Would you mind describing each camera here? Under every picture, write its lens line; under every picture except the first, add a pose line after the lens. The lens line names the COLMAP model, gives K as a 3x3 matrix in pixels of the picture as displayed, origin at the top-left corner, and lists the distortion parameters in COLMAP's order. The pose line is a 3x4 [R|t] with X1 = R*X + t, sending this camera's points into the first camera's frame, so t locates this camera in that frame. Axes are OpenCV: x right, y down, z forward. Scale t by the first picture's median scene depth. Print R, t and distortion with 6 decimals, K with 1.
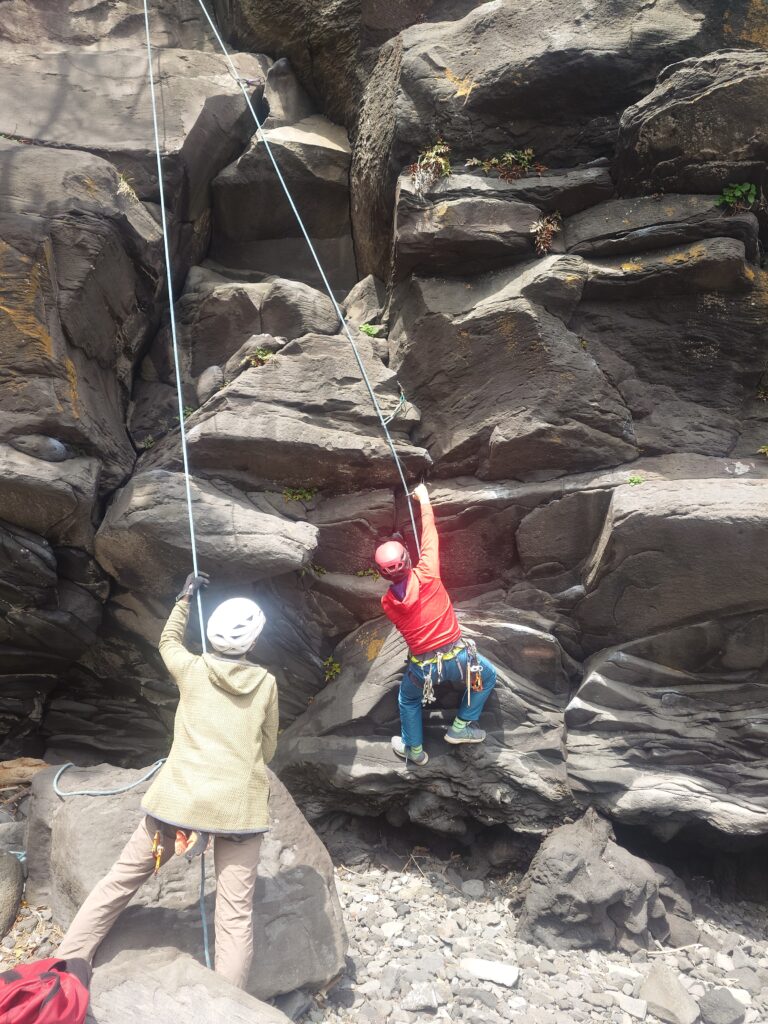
lens RADIAL K [[715.5, 0, 388.8], [0, 715.5, 511.1], [0, 0, 1]] dist [0.009655, -0.006820]
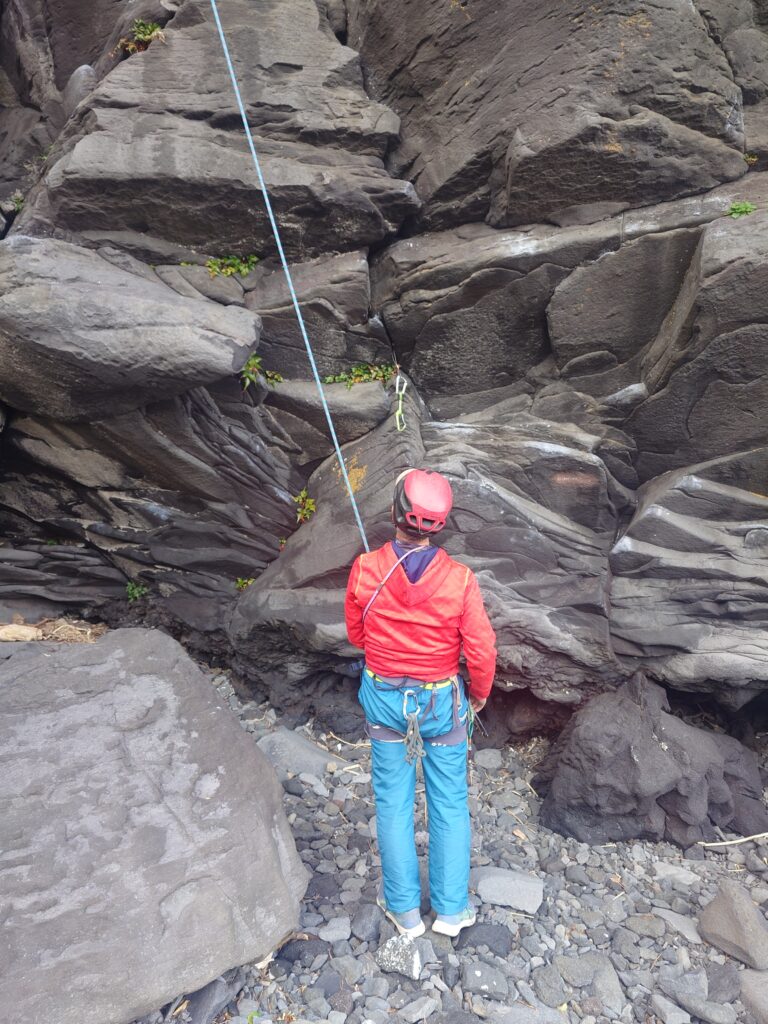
lens RADIAL K [[715.5, 0, 381.7], [0, 715.5, 506.9], [0, 0, 1]] dist [0.009655, -0.006820]
pose [[0.997829, -0.028326, -0.059460, 0.057164], [0.042248, 0.967864, 0.247901, 0.037367], [0.050527, -0.249875, 0.966959, 0.292443]]
